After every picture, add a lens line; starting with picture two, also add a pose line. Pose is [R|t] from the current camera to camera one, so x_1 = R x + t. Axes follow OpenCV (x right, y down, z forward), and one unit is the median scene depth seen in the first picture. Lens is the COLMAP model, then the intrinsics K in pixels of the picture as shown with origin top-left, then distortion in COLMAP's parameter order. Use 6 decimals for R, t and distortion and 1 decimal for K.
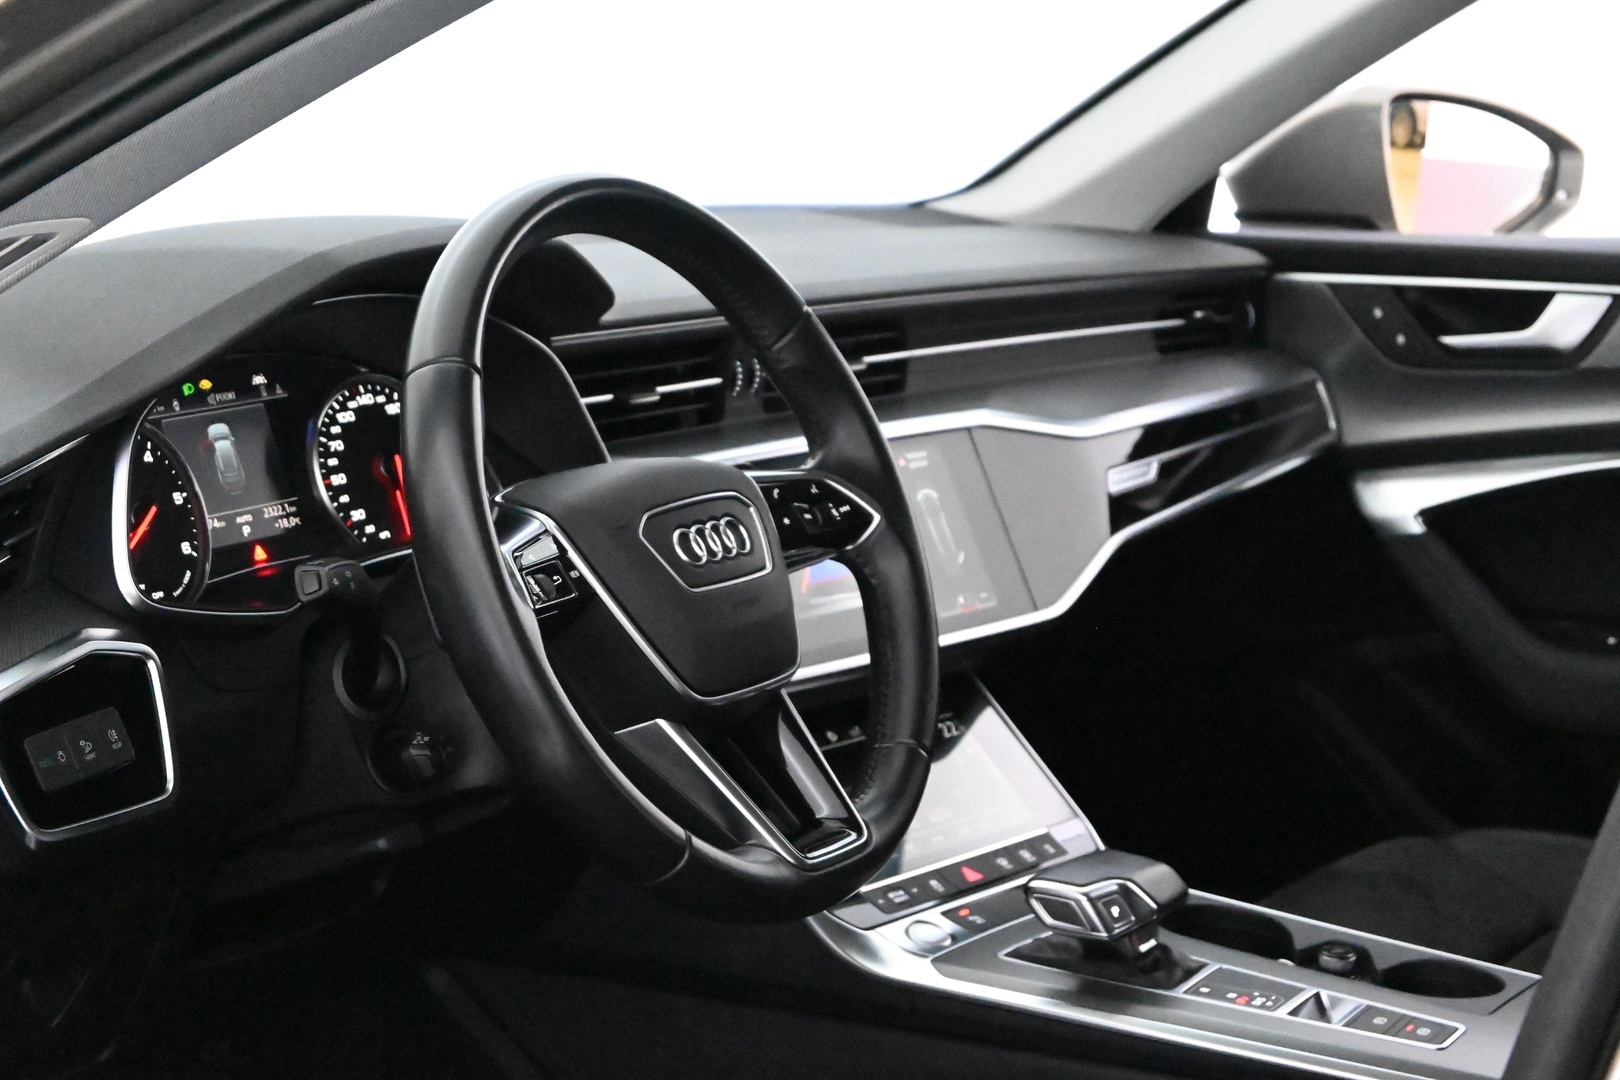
lens RADIAL K [[3420.9, 0, 810.0], [0, 3420.9, 540.0], [0, 0, 1]] dist [0.044458, 0.135060]
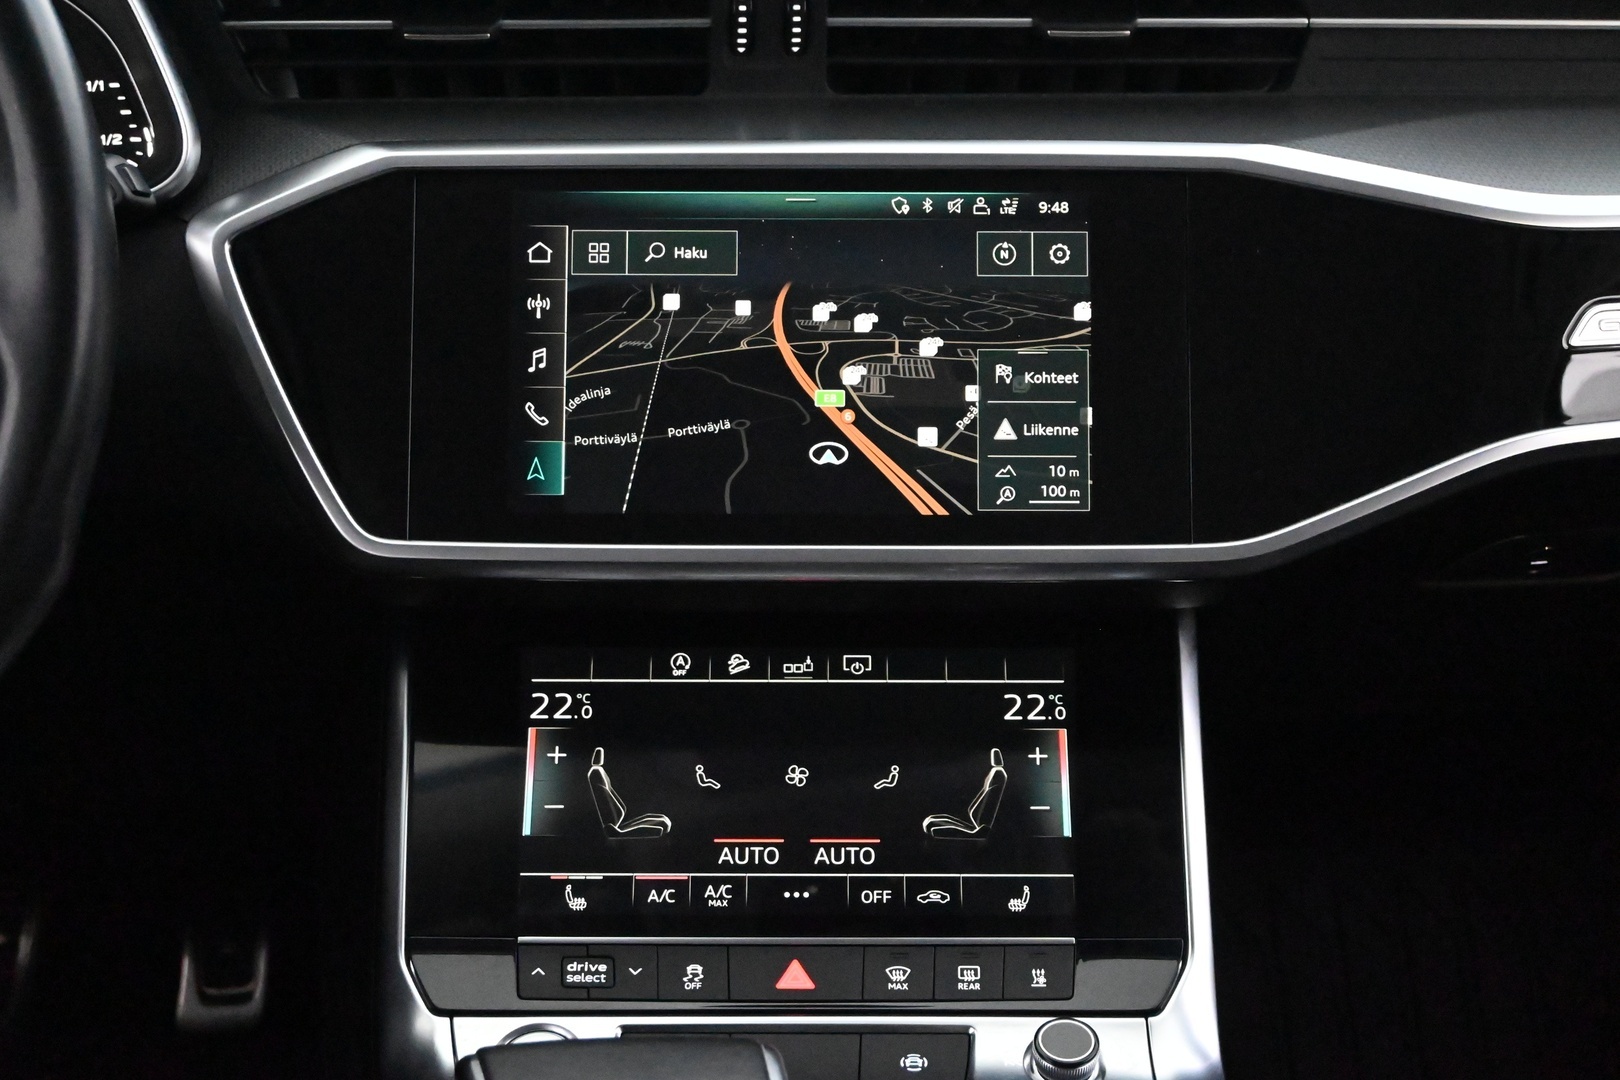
lens RADIAL K [[2872.7, 0, 810.0], [0, 2872.7, 540.0], [0, 0, 1]] dist [0.025663, -0.067622]
pose [[0.635521, 0.257910, -0.727733, 0.409216], [-0.125029, 0.964495, 0.232632, -0.087469], [0.761893, -0.056855, 0.645203, 0.781672]]
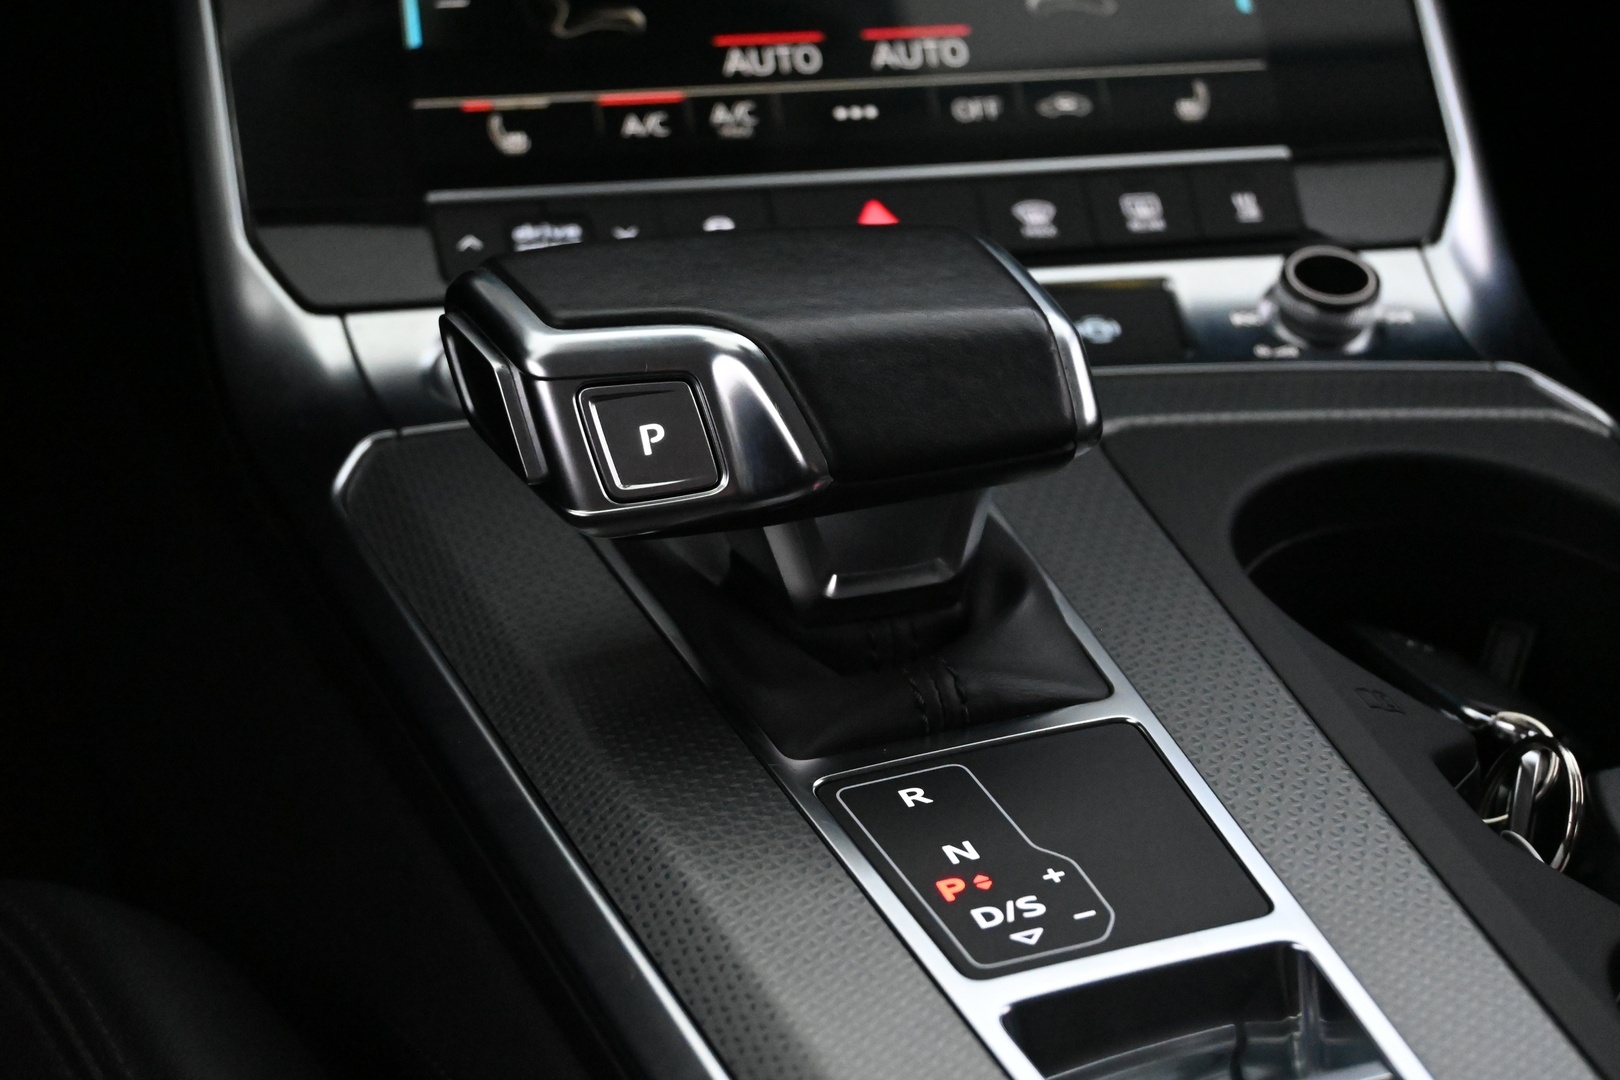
lens RADIAL K [[2872.7, 0, 810.0], [0, 2872.7, 540.0], [0, 0, 1]] dist [0.025663, -0.067622]
pose [[0.775281, 0.268721, -0.571602, 0.242141], [-0.109757, 0.948531, 0.297056, 0.046100], [0.622007, -0.167565, 0.764872, 0.847945]]
